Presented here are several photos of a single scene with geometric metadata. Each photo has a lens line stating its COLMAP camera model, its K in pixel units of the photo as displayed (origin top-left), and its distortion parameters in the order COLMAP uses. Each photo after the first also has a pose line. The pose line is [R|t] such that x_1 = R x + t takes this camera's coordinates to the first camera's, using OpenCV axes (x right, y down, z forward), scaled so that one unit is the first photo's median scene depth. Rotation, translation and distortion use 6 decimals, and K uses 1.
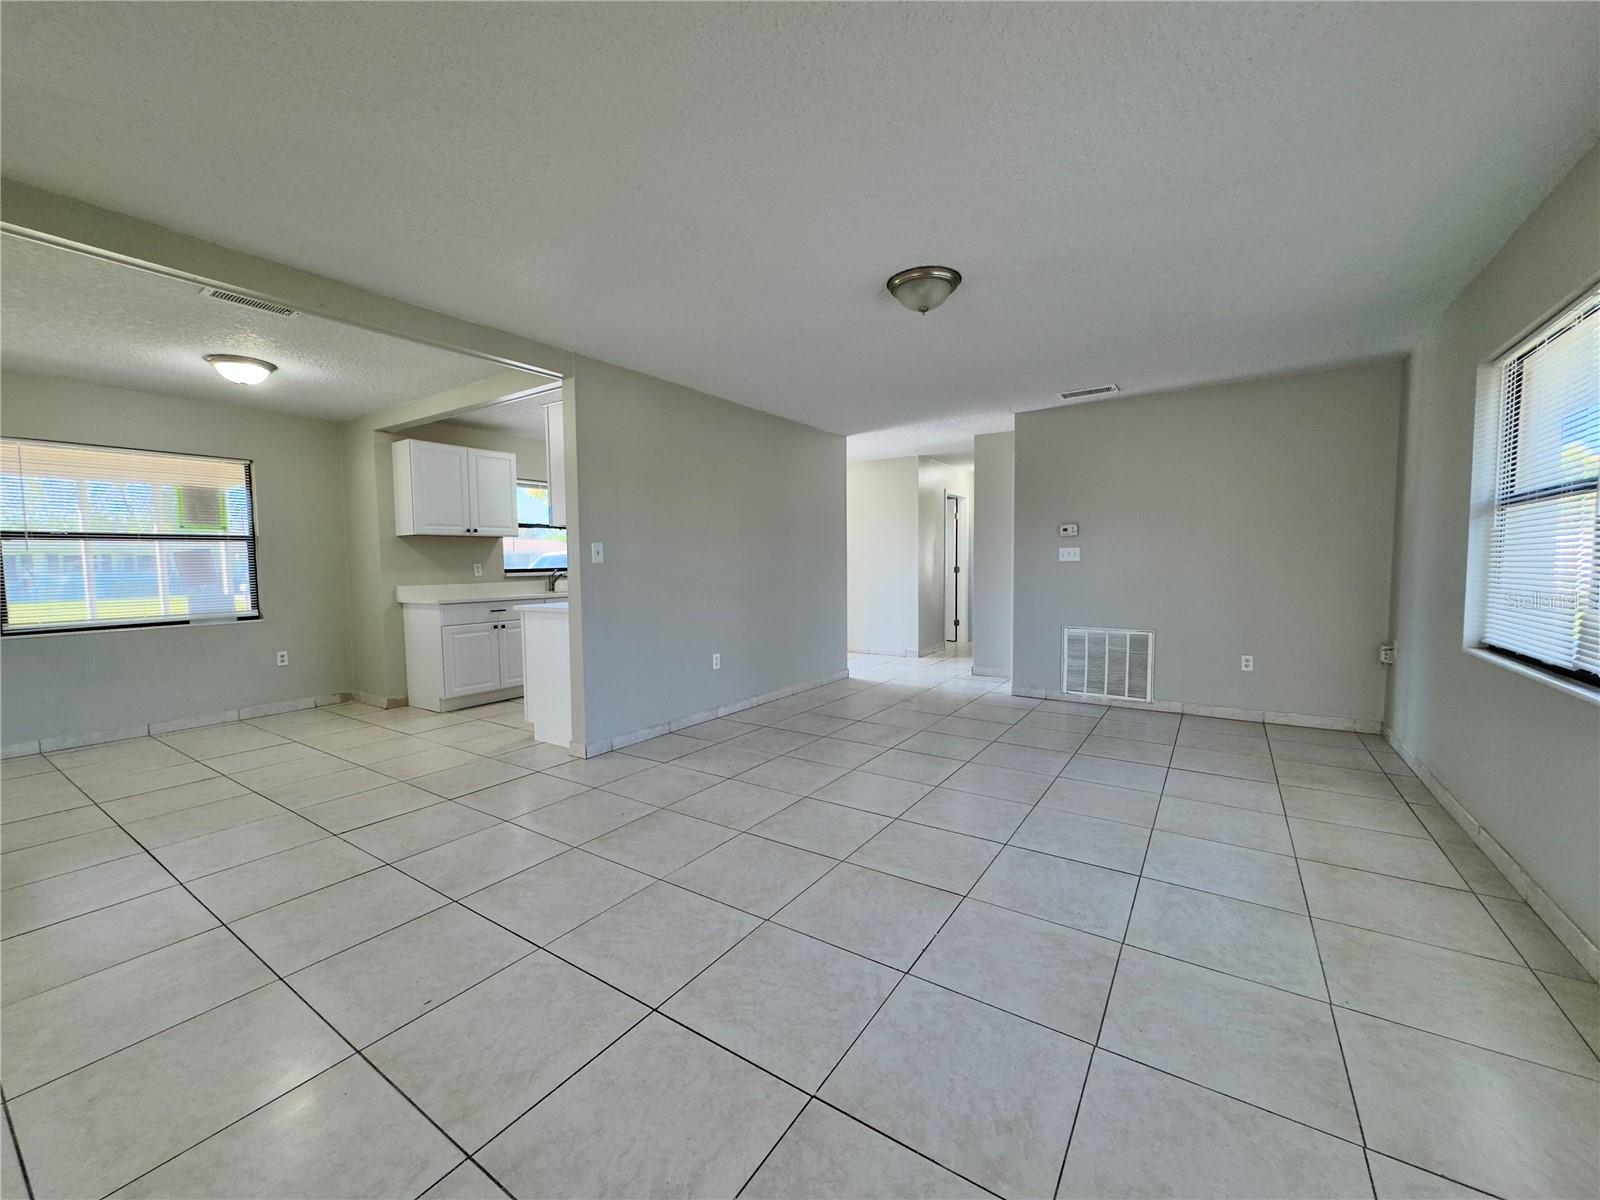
lens RADIAL K [[635.7, 0, 800.0], [0, 635.7, 600.0], [0, 0, 1]] dist [-0.001135, -0.000059]
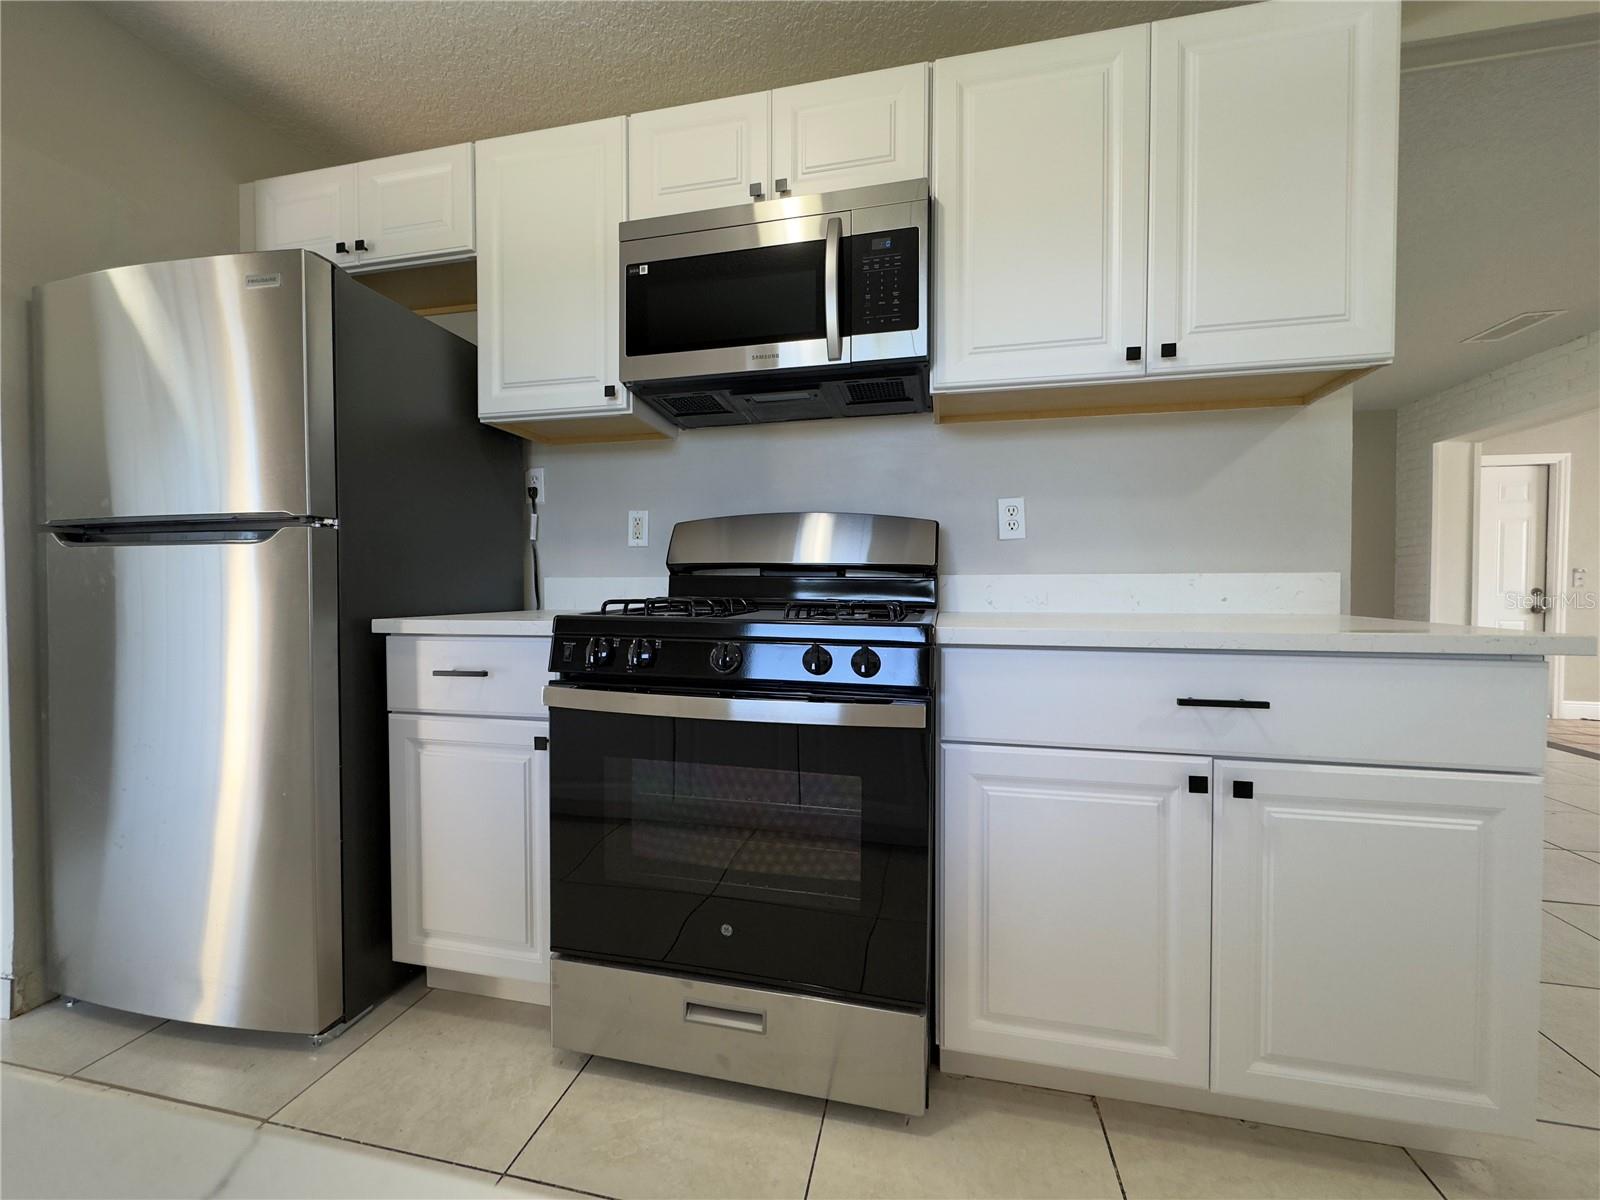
lens RADIAL K [[637.6, 0, 840.7], [0, 637.6, 595.6], [0, 0, 1]] dist [0.000118, -0.000074]
pose [[0.385942, 0.031129, -0.921998, -0.363275], [-0.056680, 0.998343, 0.009981, -0.012345], [0.920780, 0.048407, 0.387067, 0.870983]]
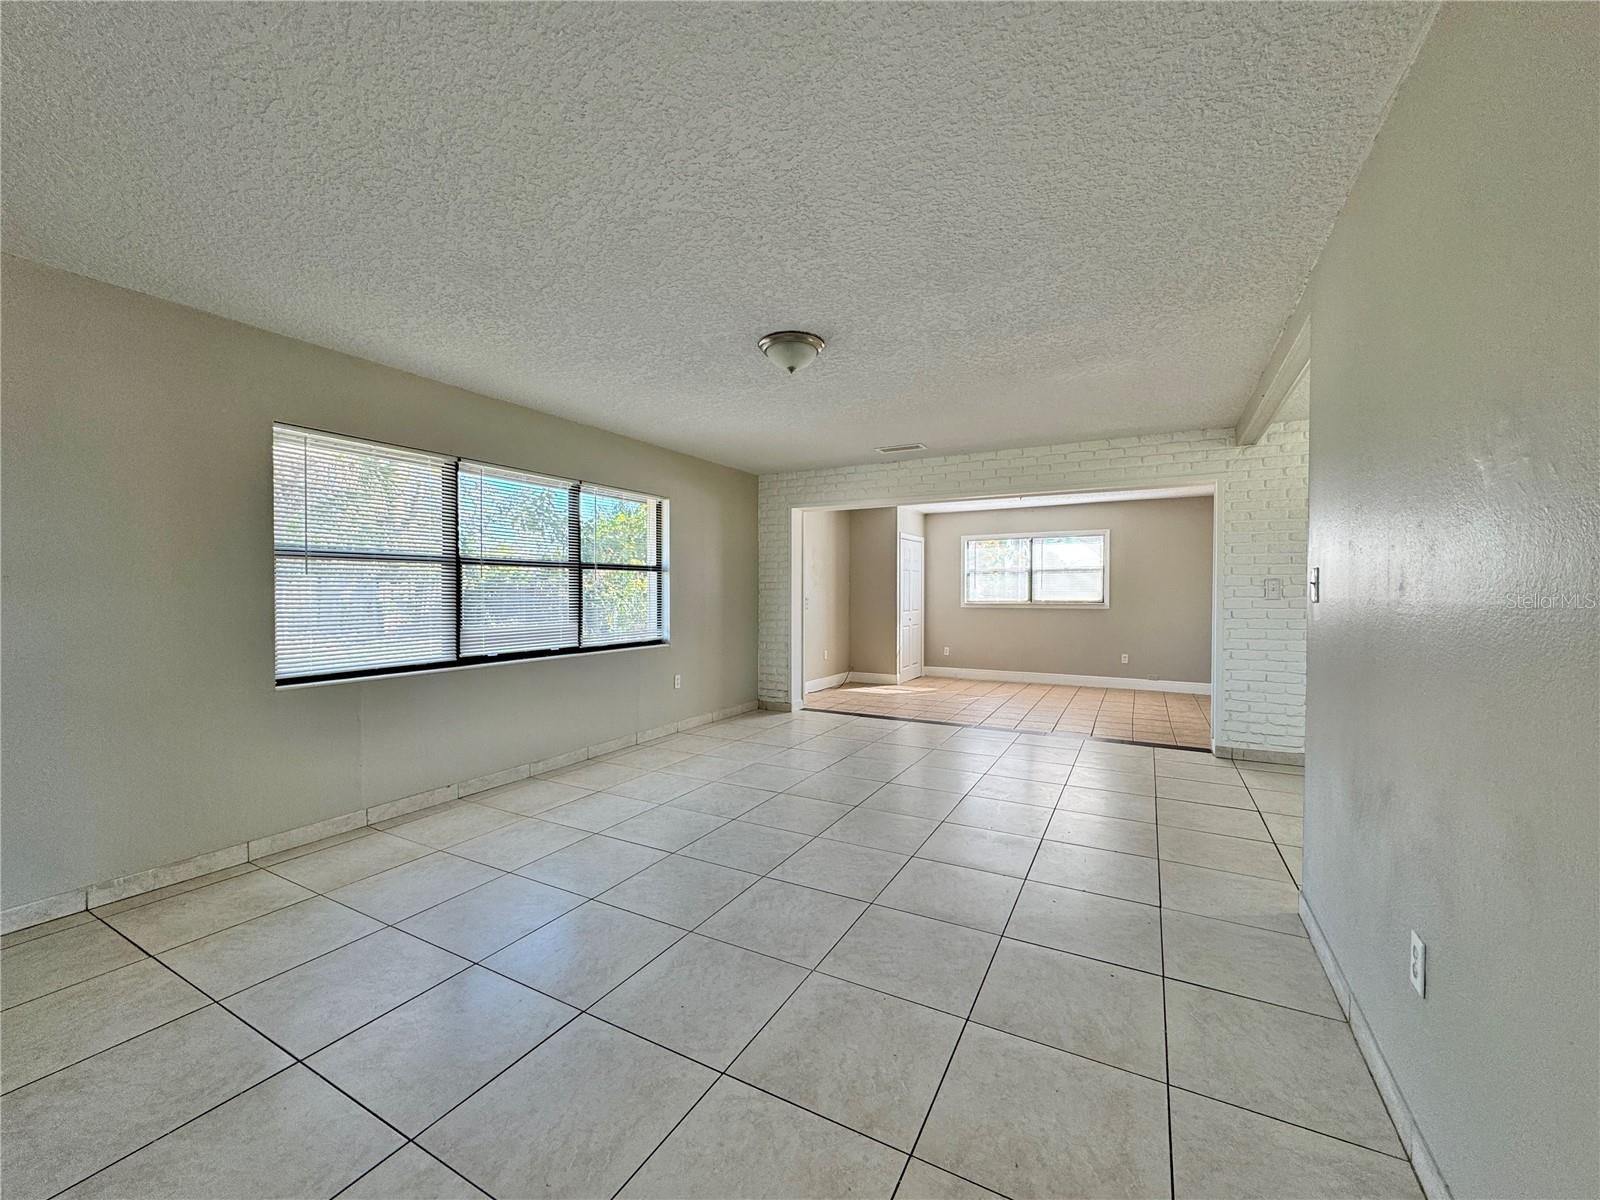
lens RADIAL K [[633.8, 0, 800.0], [0, 633.8, 600.0], [0, 0, 1]] dist [0.000676, 0.000187]
pose [[-0.996238, 0.010589, -0.086007, 0.157727], [0.004007, 0.997074, 0.076342, -0.083302], [0.086564, 0.075710, -0.993365, 1.195853]]
